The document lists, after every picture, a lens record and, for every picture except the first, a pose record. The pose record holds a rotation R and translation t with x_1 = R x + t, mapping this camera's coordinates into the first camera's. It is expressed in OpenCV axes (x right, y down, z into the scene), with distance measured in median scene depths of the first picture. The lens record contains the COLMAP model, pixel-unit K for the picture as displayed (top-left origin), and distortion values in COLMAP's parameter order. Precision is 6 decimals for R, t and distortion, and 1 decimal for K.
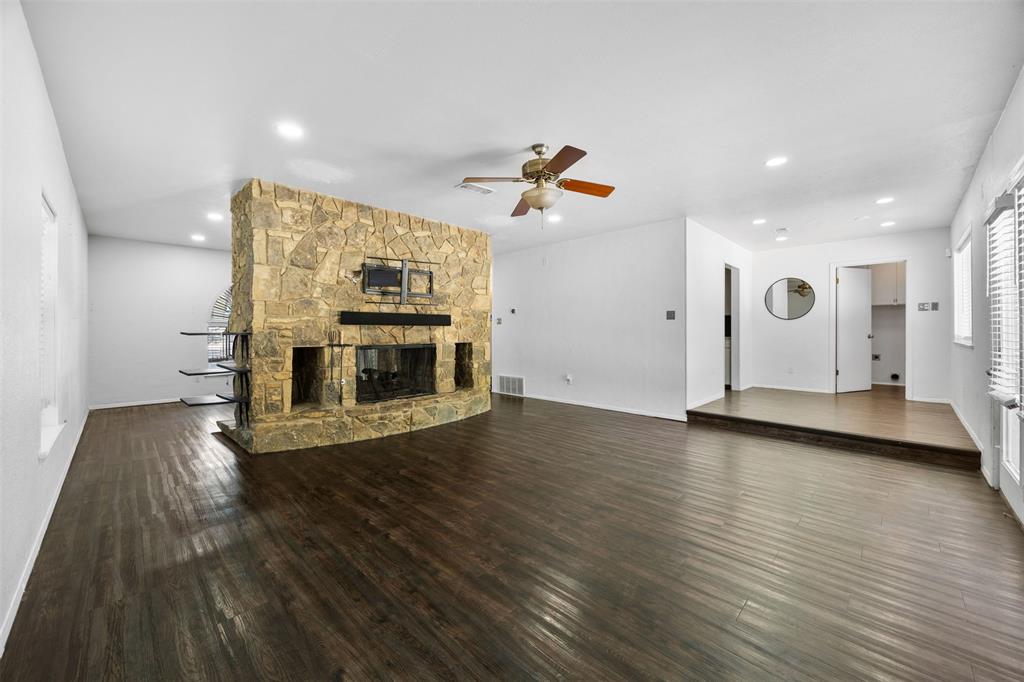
lens RADIAL K [[393.3, 0, 507.8], [0, 393.3, 329.6], [0, 0, 1]] dist [-0.001608, -0.000309]
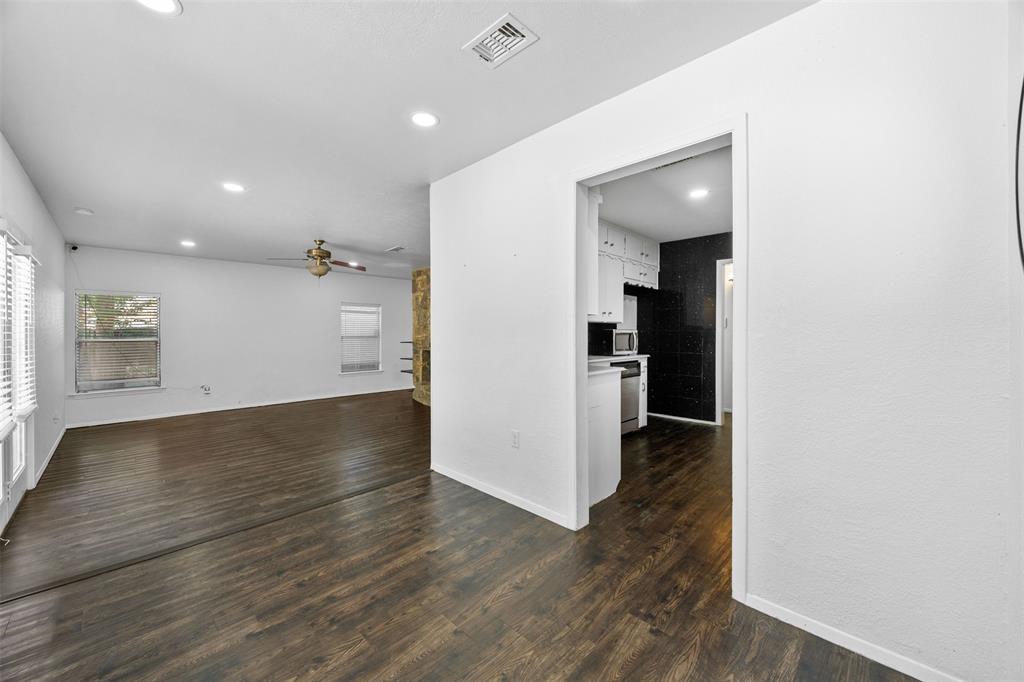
lens RADIAL K [[393.3, 0, 512.3], [0, 393.3, 333.9], [0, 0, 1]] dist [-0.001608, -0.000309]
pose [[0.009665, 0.004793, -0.999942, 1.269075], [0.001795, 0.999987, 0.004810, -0.039023], [0.999952, -0.001841, 0.009656, 1.270212]]
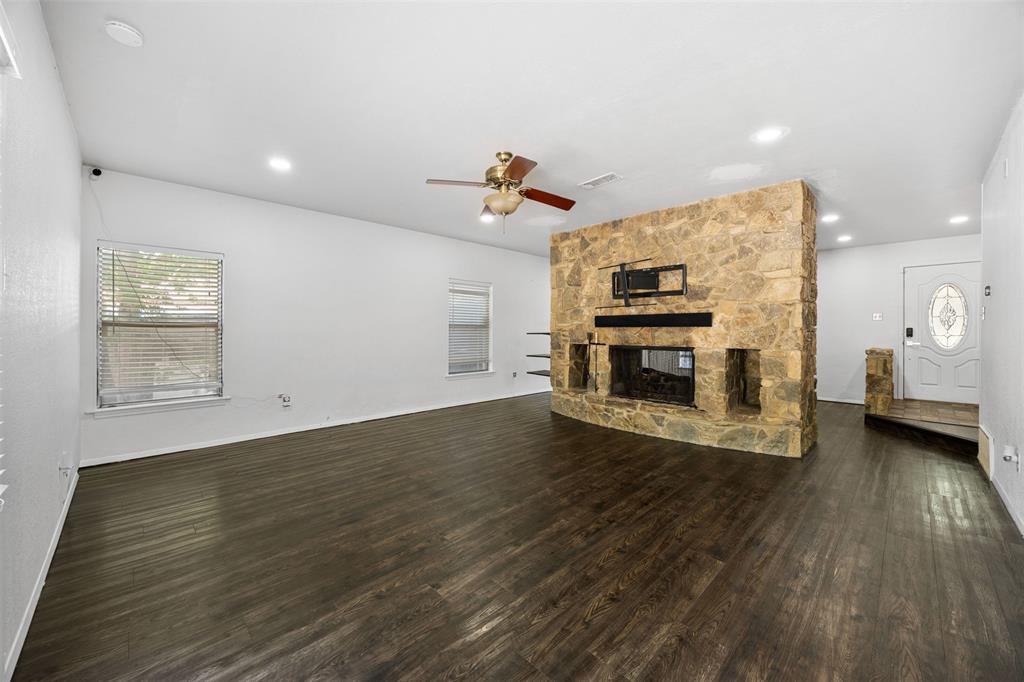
lens RADIAL K [[393.3, 0, 508.3], [0, 393.3, 332.7], [0, 0, 1]] dist [-0.001608, -0.000309]
pose [[-0.008029, 0.003252, -0.999962, 0.767722], [-0.000018, 0.999995, 0.003252, 0.001030], [0.999968, 0.000044, -0.008029, 0.700662]]
